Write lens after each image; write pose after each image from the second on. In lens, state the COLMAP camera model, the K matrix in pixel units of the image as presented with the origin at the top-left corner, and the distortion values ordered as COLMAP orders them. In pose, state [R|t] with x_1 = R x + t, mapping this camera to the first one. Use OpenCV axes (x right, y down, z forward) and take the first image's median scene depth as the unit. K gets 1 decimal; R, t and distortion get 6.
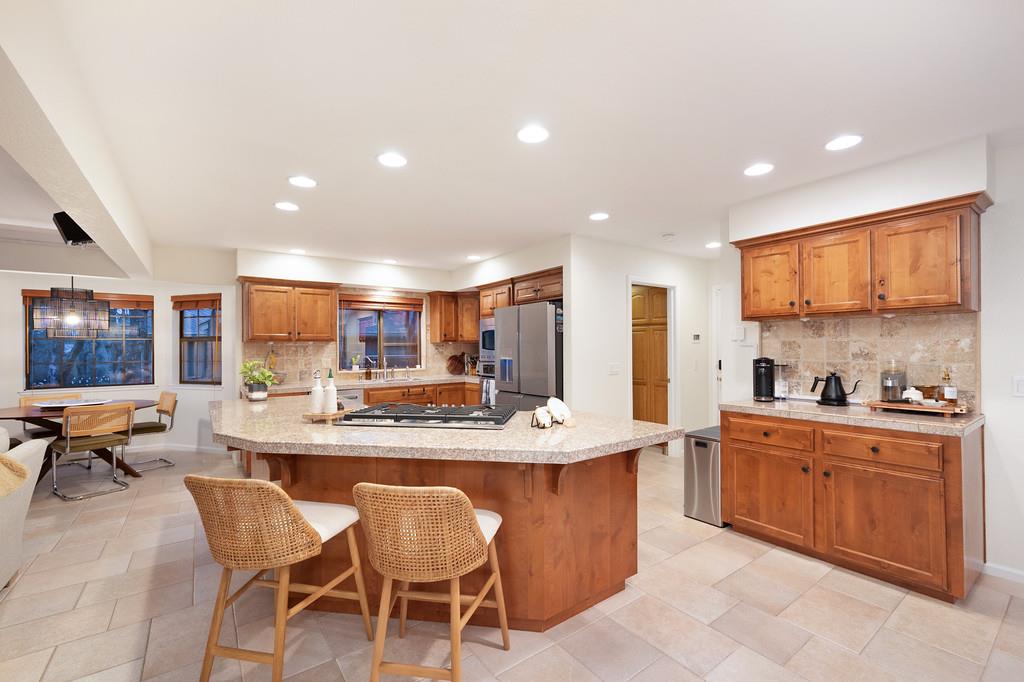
lens RADIAL K [[445.5, 0, 509.8], [0, 445.5, 348.6], [0, 0, 1]] dist [0.004137, 0.001142]
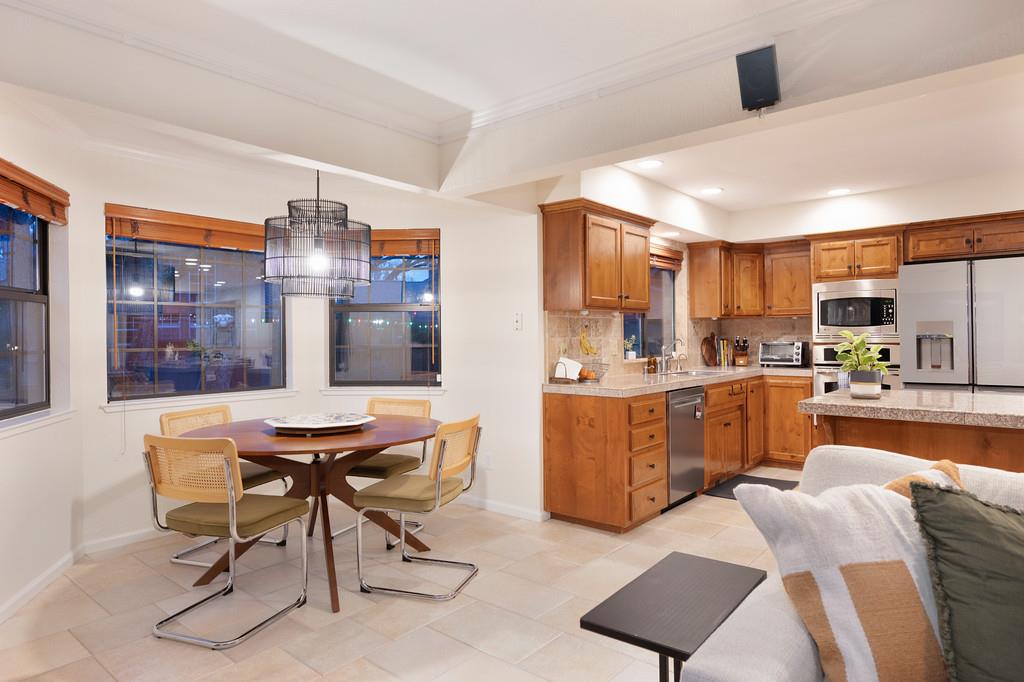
lens RADIAL K [[610.0, 0, 508.1], [0, 610.0, 335.8], [0, 0, 1]] dist [-0.003163, -0.003294]
pose [[0.967987, -0.000096, 0.250999, -0.845427], [0.002669, 0.999947, -0.009908, 0.026969], [-0.250985, 0.010261, 0.967937, 0.224848]]
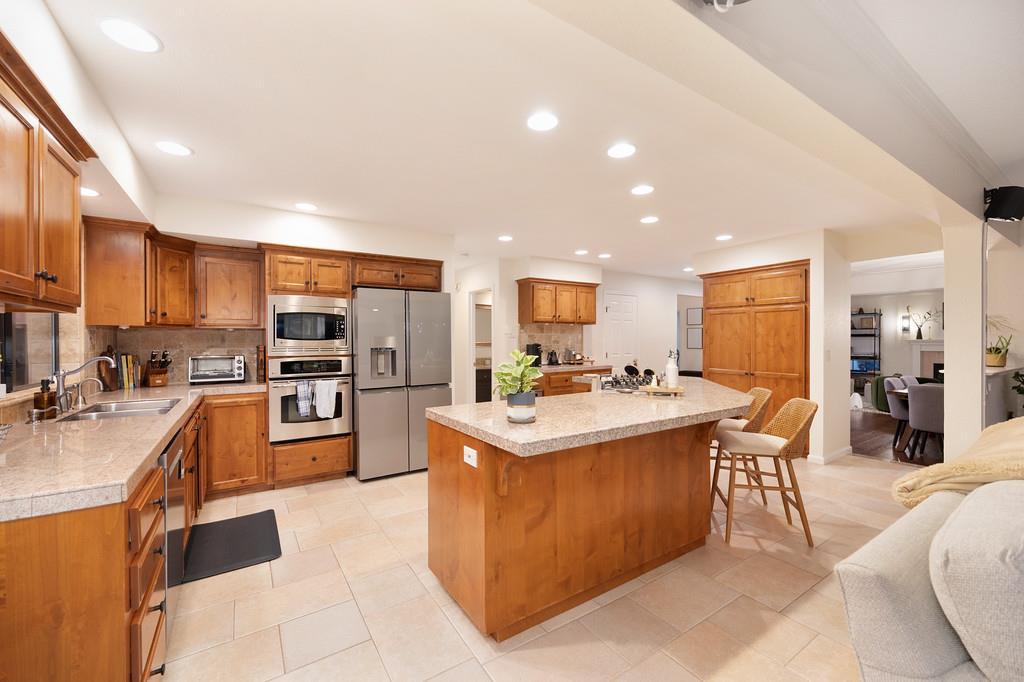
lens RADIAL K [[408.3, 0, 513.3], [0, 408.3, 341.2], [0, 0, 1]] dist [-0.002835, 0.000322]
pose [[0.028612, 0.004715, 0.999579, -0.737098], [0.011055, 0.999926, -0.005033, 0.012553], [-0.999529, 0.011194, 0.028558, 0.684298]]
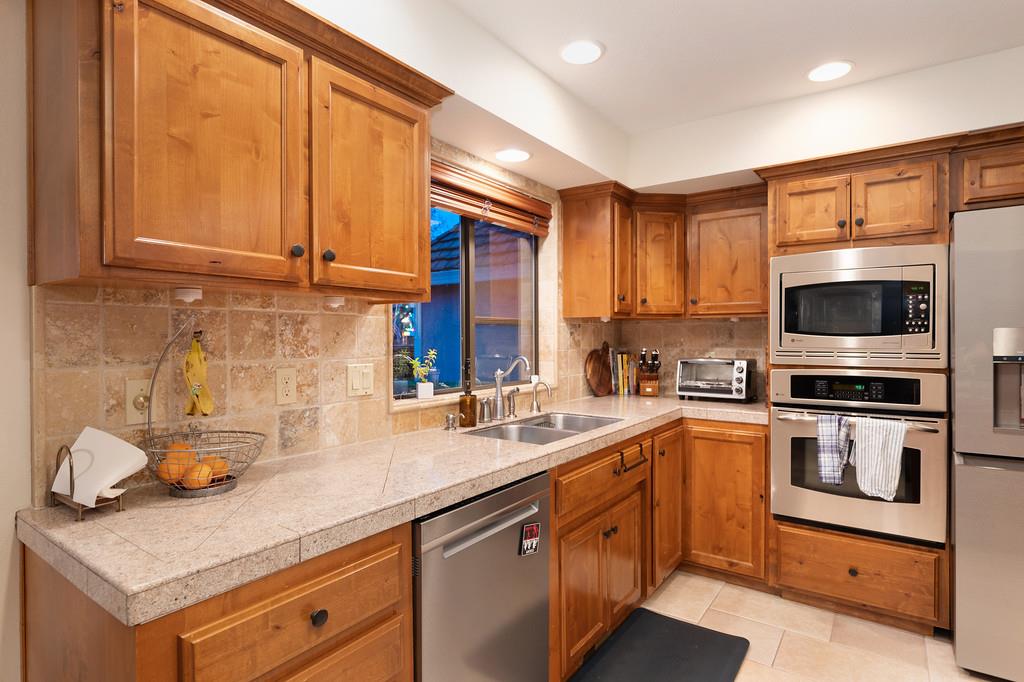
lens RADIAL K [[537.6, 0, 511.0], [0, 537.6, 340.2], [0, 0, 1]] dist [-0.001564, 0.002330]
pose [[0.943781, 0.004374, 0.330543, -0.476050], [-0.003797, 0.999990, -0.002393, 0.009233], [-0.330550, 0.001003, 0.943788, 0.707773]]
